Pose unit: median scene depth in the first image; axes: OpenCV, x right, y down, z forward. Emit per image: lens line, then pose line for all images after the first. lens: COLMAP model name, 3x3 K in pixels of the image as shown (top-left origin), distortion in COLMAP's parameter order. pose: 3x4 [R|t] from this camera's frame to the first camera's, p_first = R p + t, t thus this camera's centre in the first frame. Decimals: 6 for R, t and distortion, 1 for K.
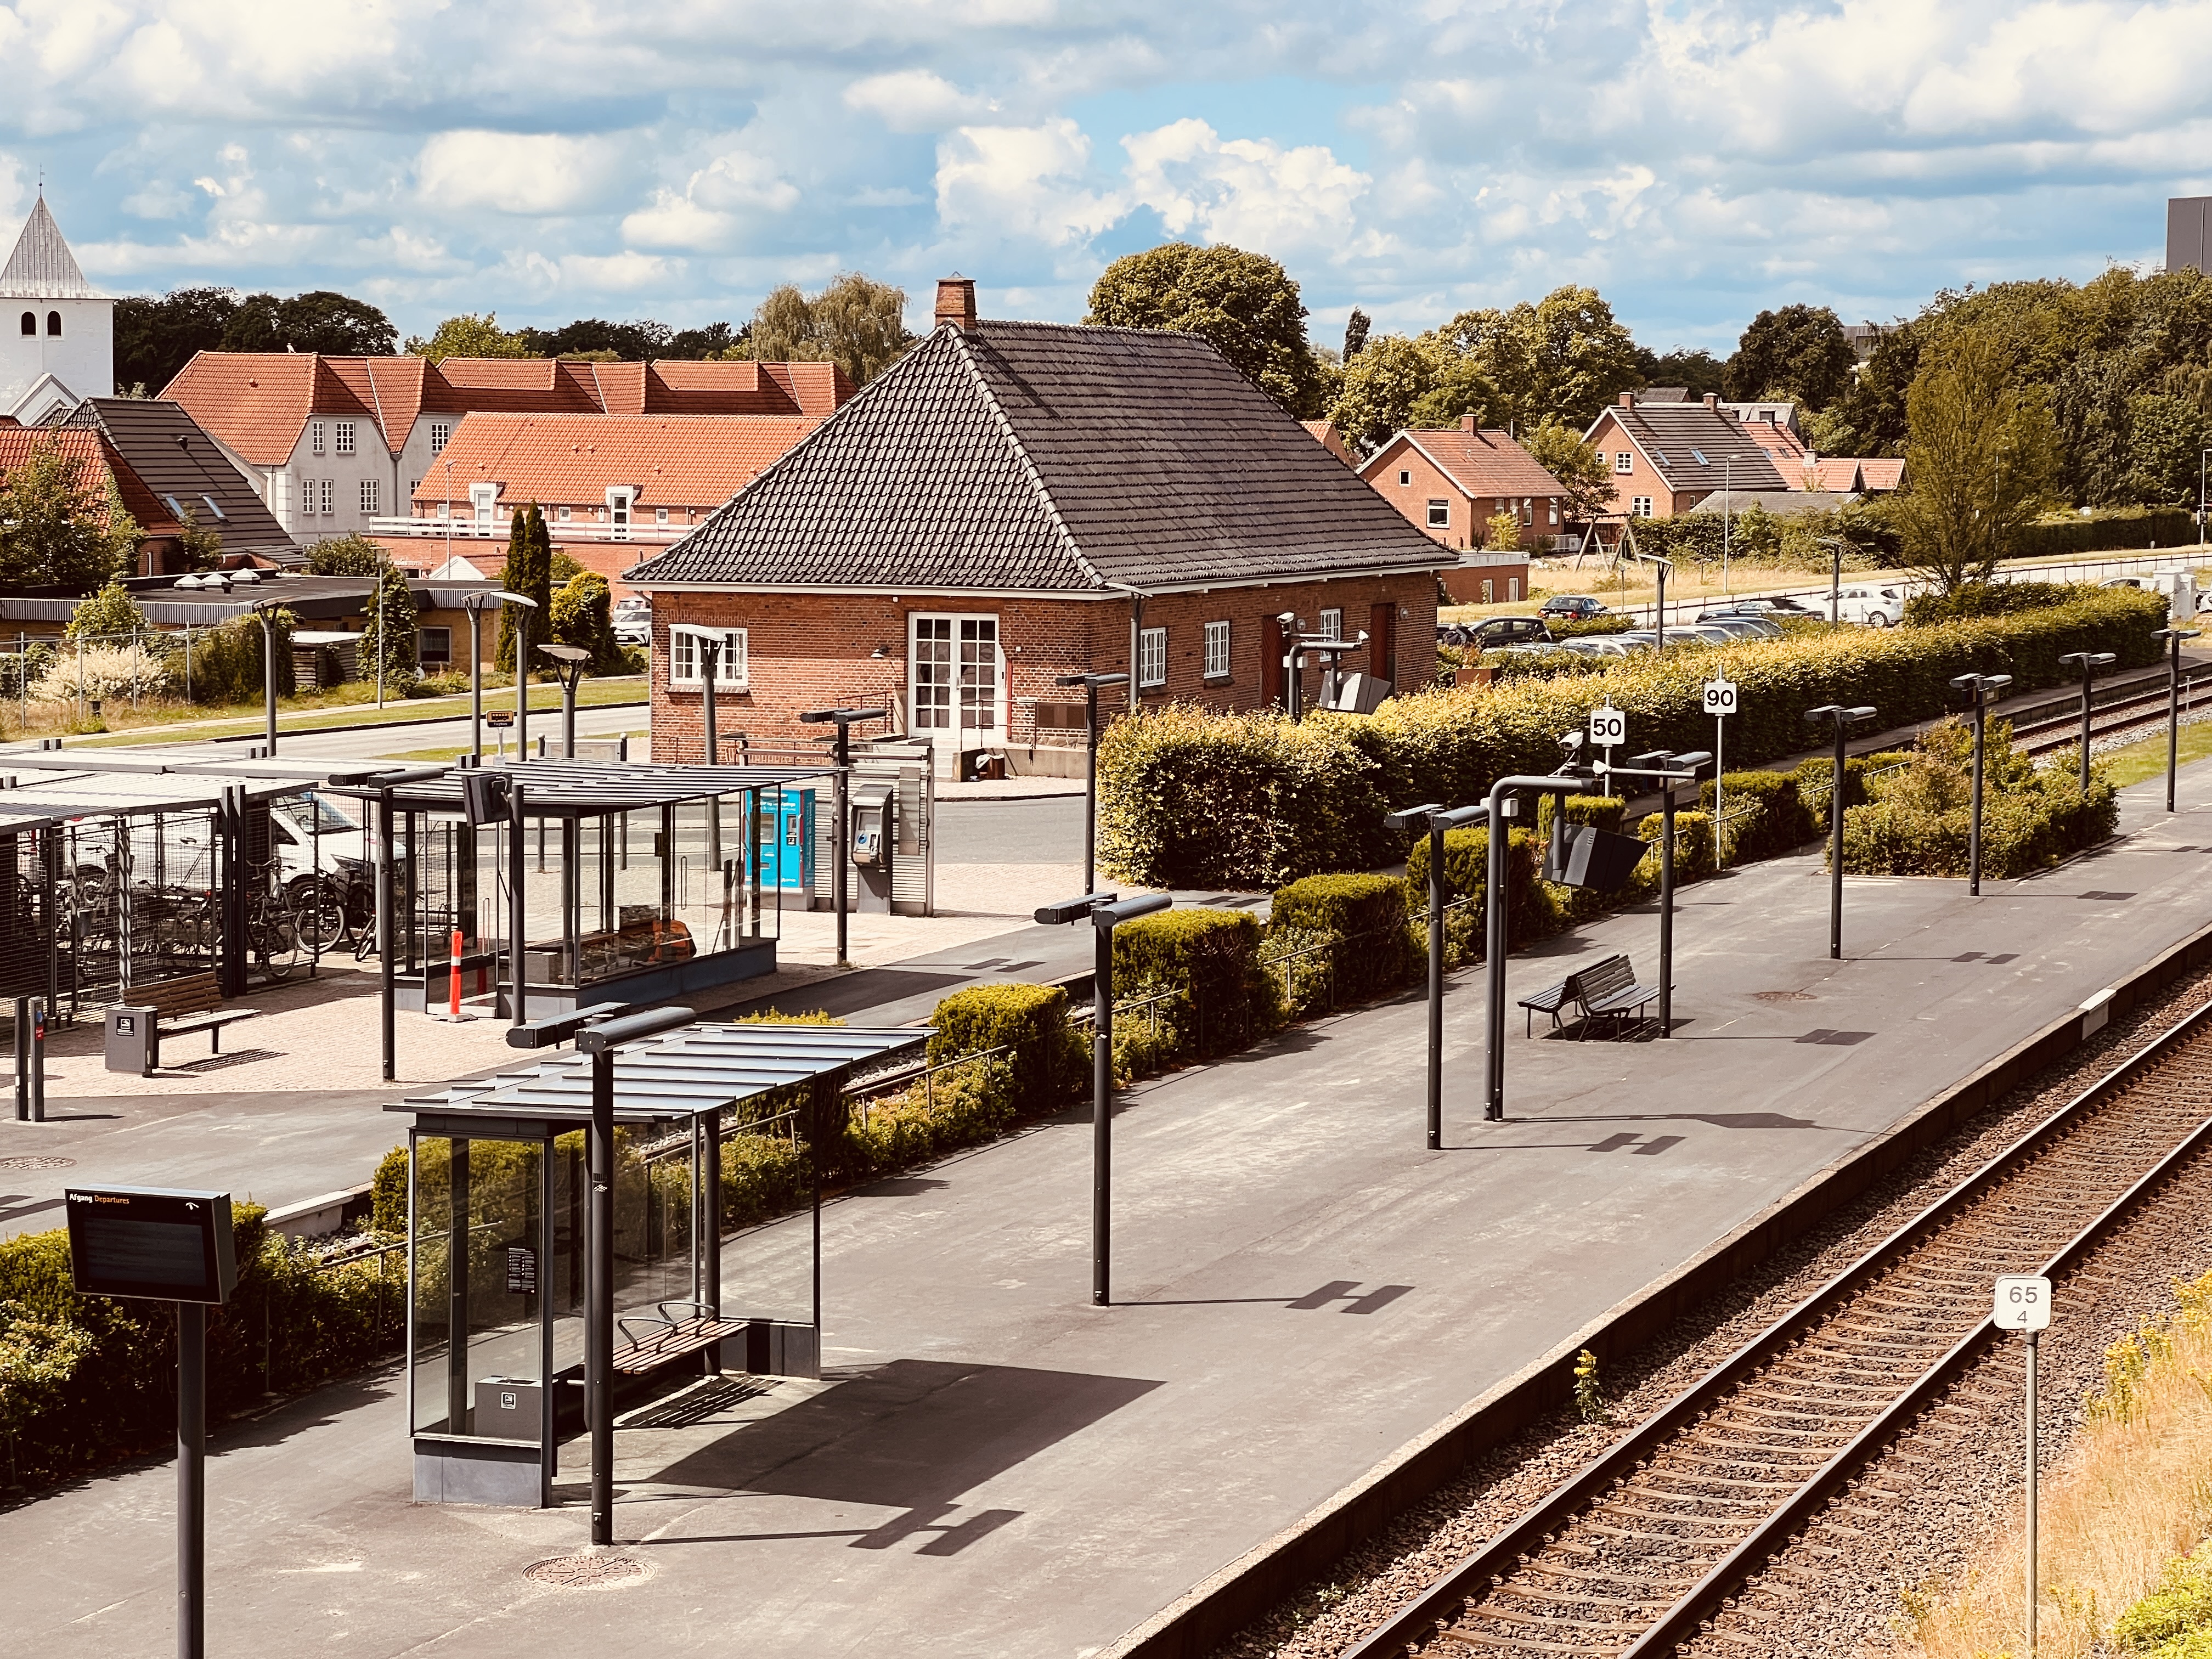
lens RADIAL K [[4738.6, 0, 1174.0], [0, 4738.6, 758.0], [0, 0, 1]] dist [-0.359365, 6.322361]
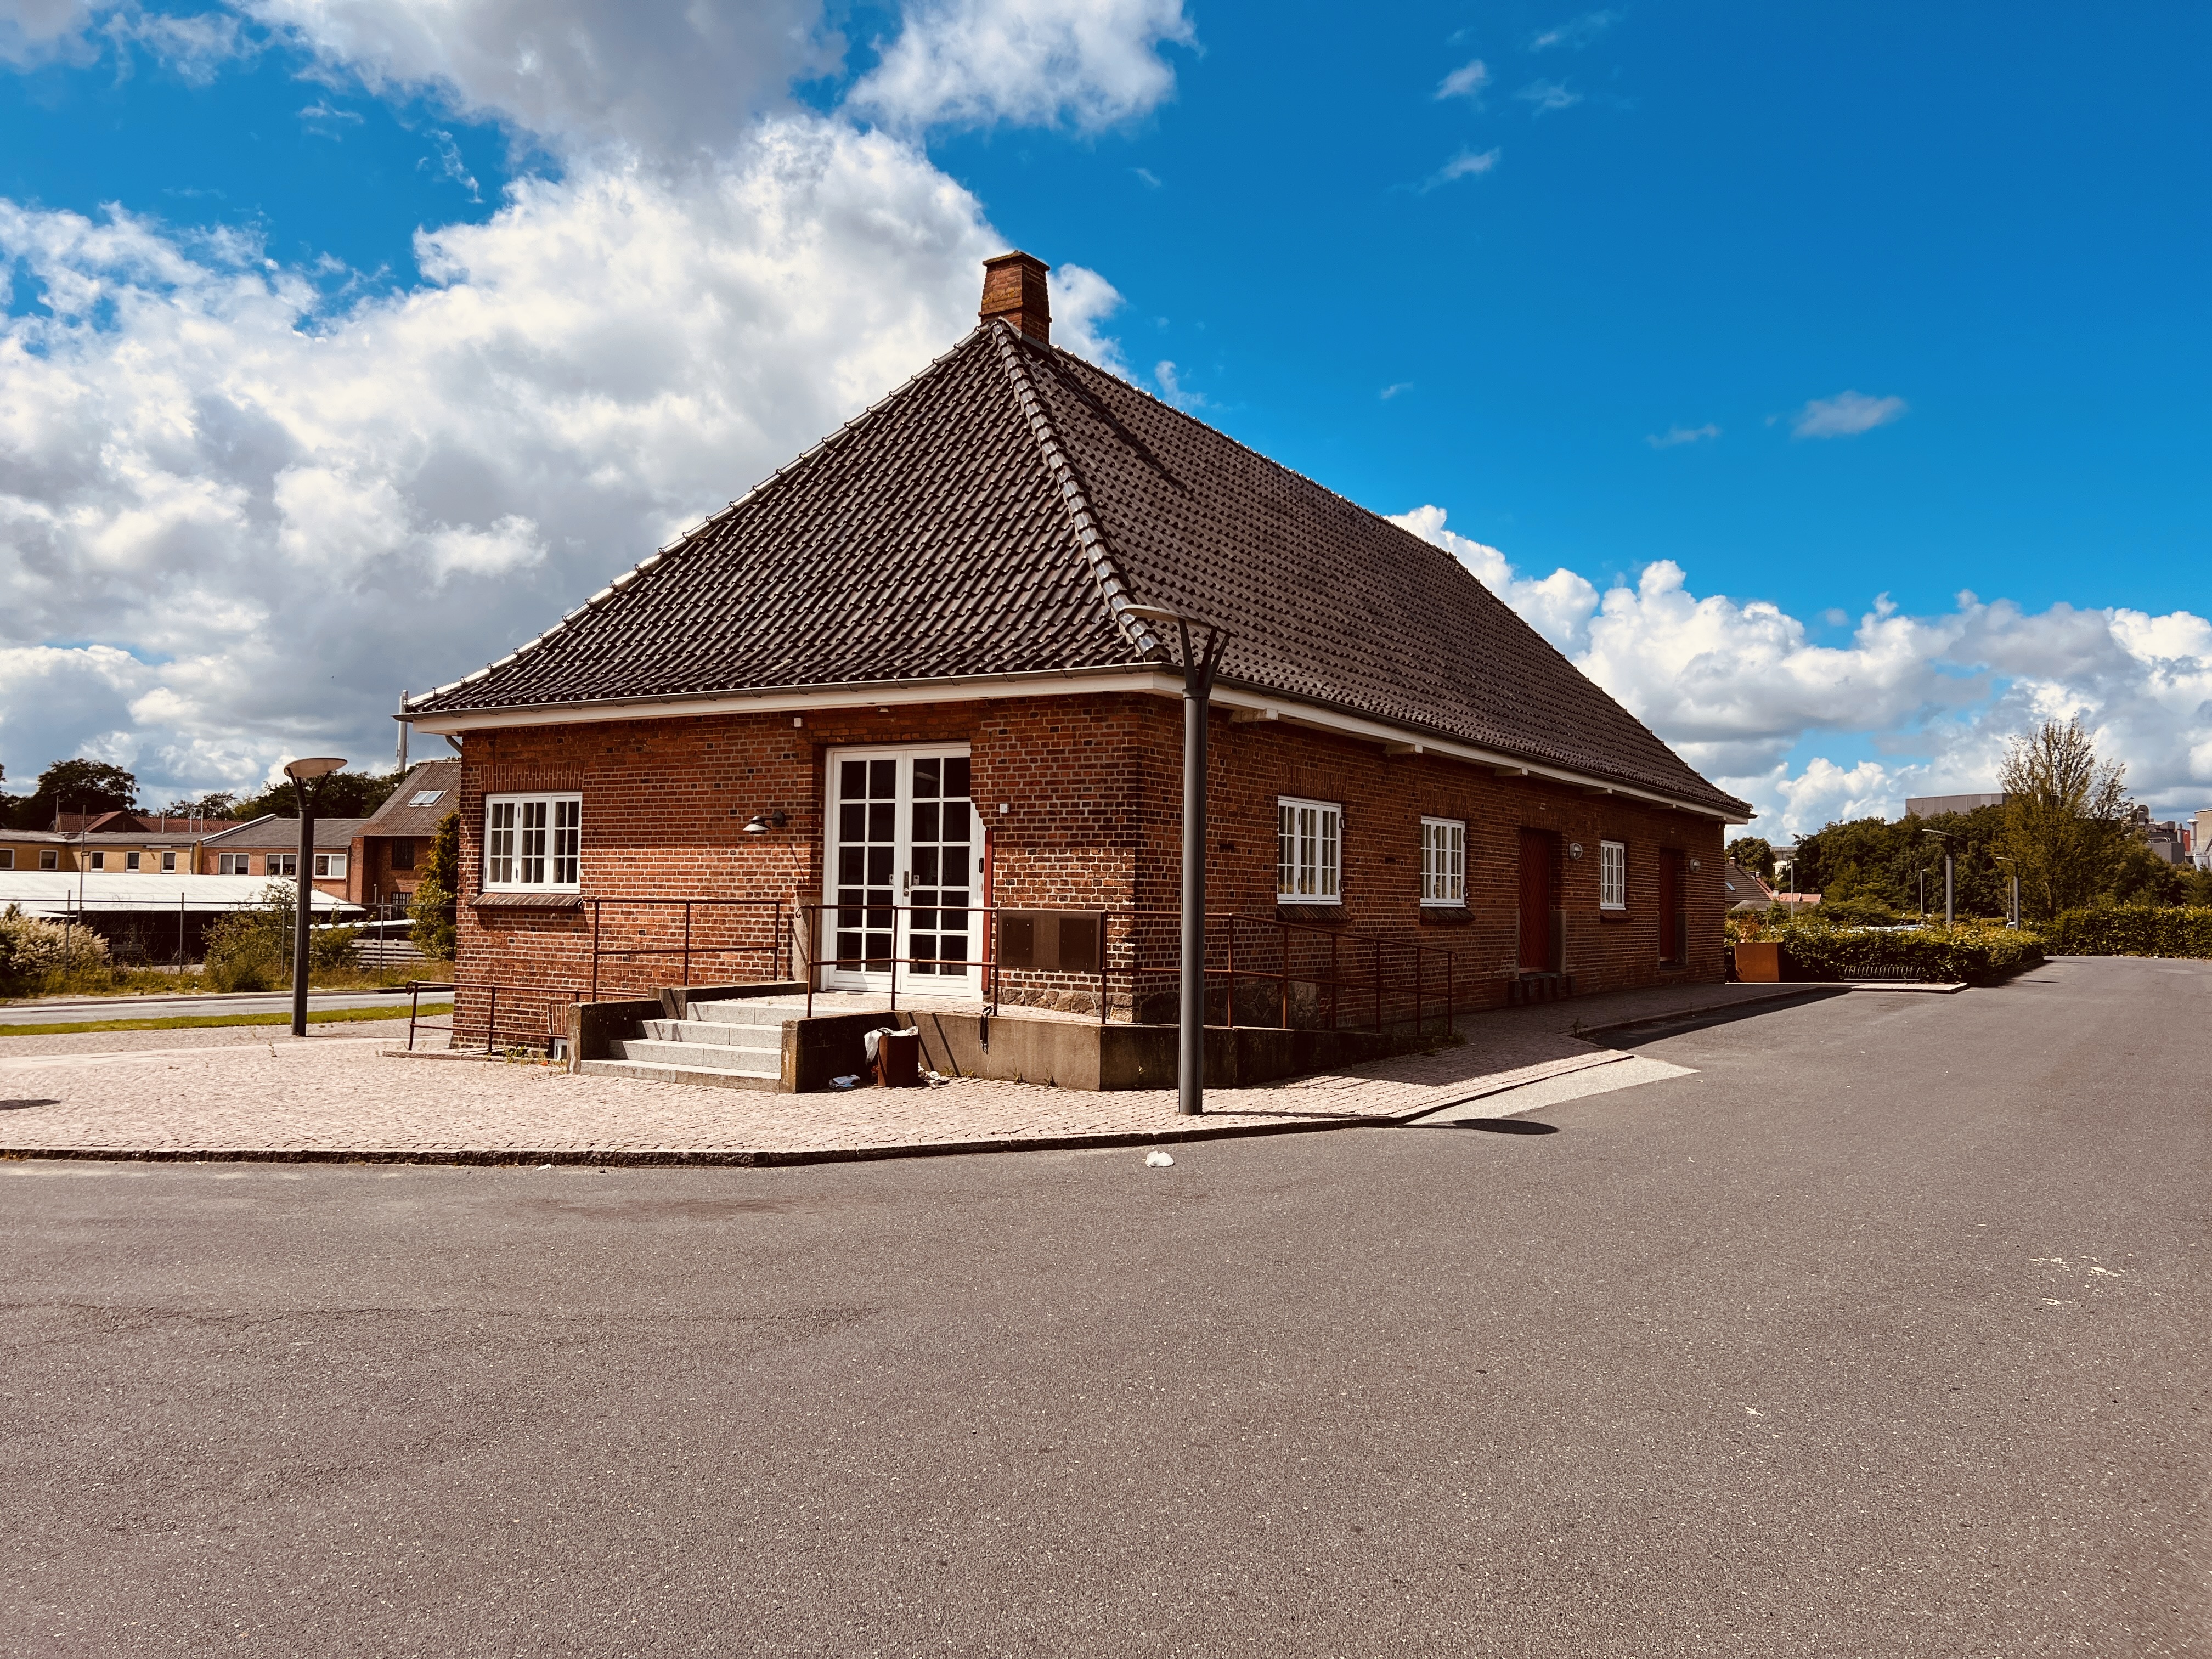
lens RADIAL K [[1631.2, 0, 1106.4], [0, 1631.2, 837.4], [0, 0, 1]] dist [0.089255, -0.152162]
pose [[0.974895, -0.002147, -0.222653, 0.014529], [-0.022295, 0.993987, -0.107203, -0.002334], [0.221544, 0.109476, 0.968986, 0.832238]]
